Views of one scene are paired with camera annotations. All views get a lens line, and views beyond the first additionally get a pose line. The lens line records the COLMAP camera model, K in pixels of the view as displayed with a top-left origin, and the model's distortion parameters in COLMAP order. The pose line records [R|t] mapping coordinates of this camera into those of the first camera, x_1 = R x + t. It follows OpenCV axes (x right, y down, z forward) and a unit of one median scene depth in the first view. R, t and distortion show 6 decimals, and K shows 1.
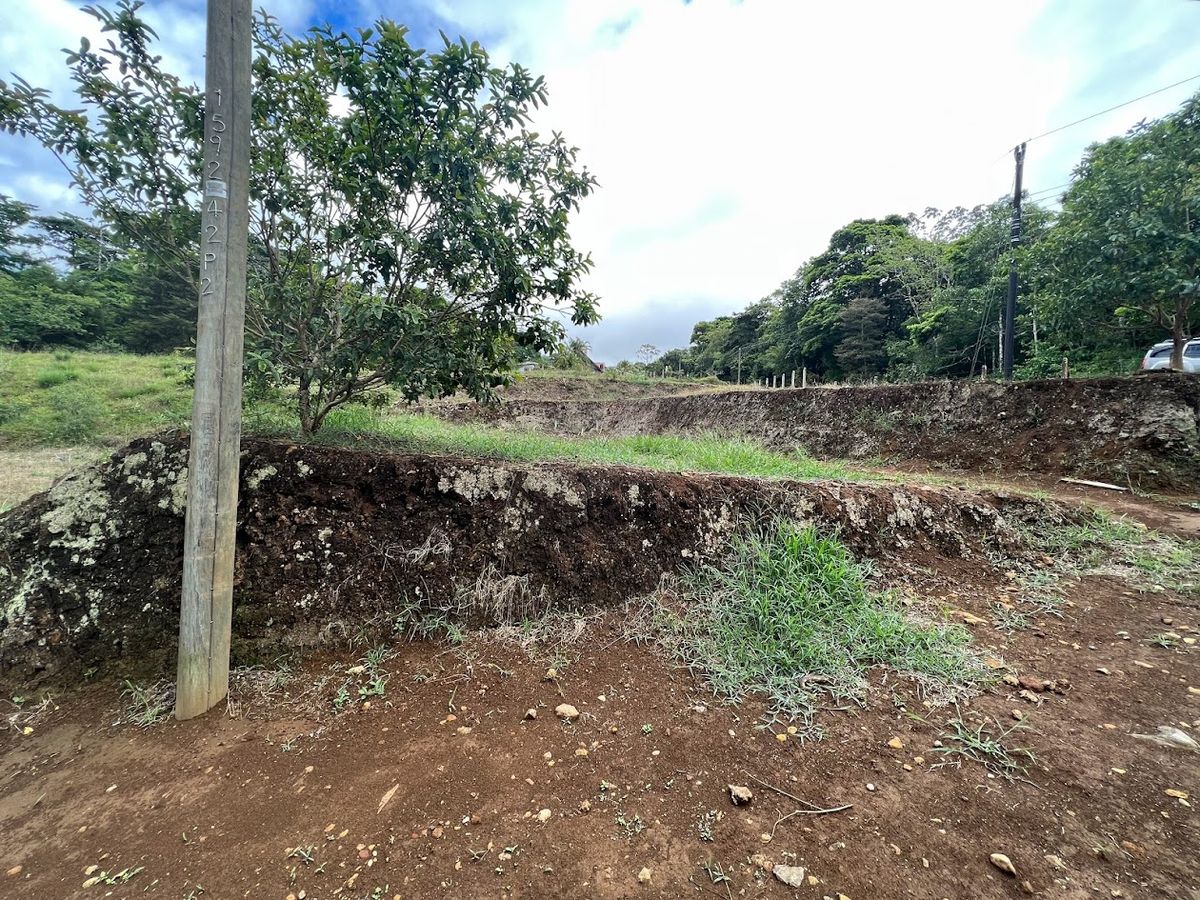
lens RADIAL K [[479.1, 0, 600.4], [0, 479.1, 445.7], [0, 0, 1]] dist [-0.001505, -0.000815]
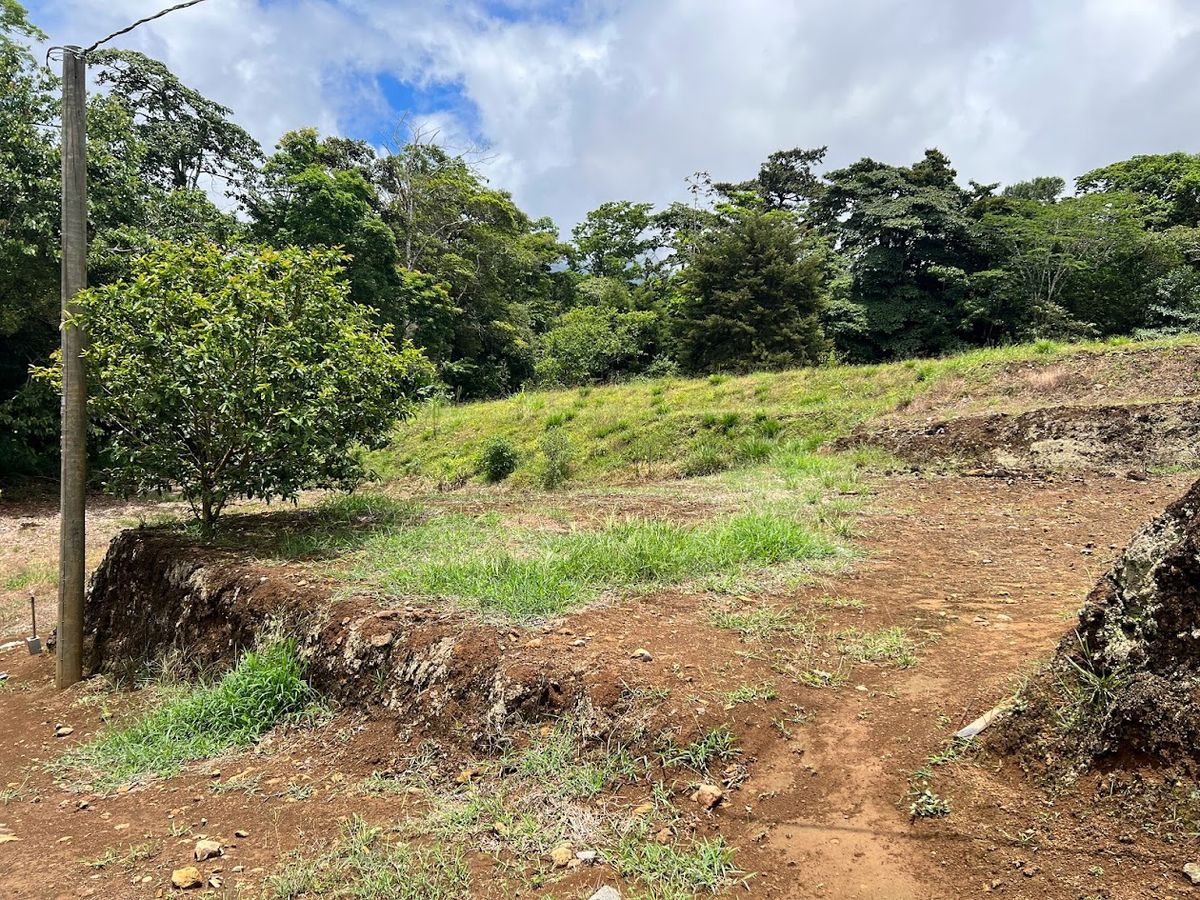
lens RADIAL K [[888.4, 0, 600.0], [0, 888.4, 450.0], [0, 0, 1]] dist [0.061348, -0.080160]
pose [[0.557135, -0.029081, -0.829913, 2.394319], [0.006413, 0.999508, -0.030718, -0.176792], [0.830397, 0.011792, 0.557047, 0.583408]]
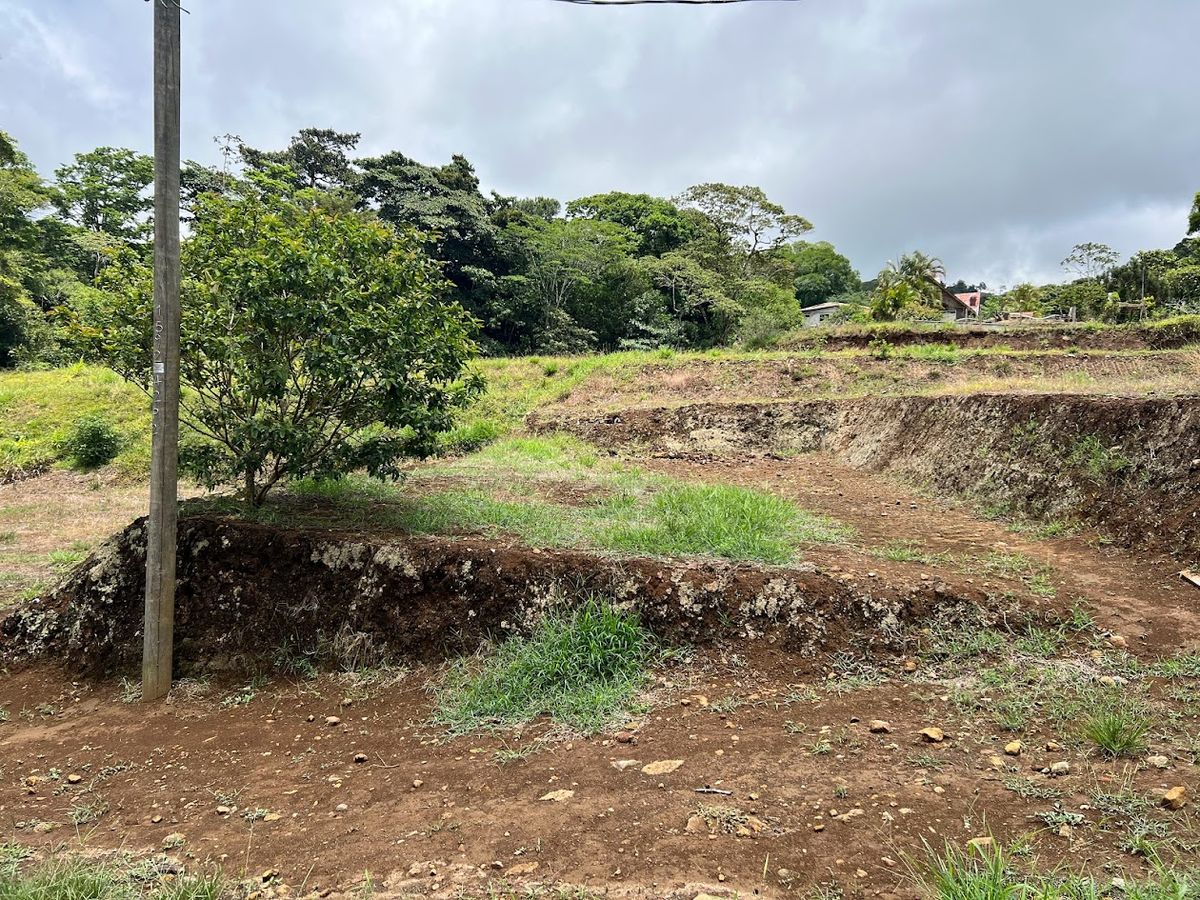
lens RADIAL K [[888.4, 0, 600.0], [0, 888.4, 450.0], [0, 0, 1]] dist [0.061348, -0.080160]
pose [[0.913049, -0.013967, -0.407610, 1.293155], [0.010443, 0.999886, -0.010871, -0.161696], [0.407716, 0.005669, 0.913091, -0.829499]]
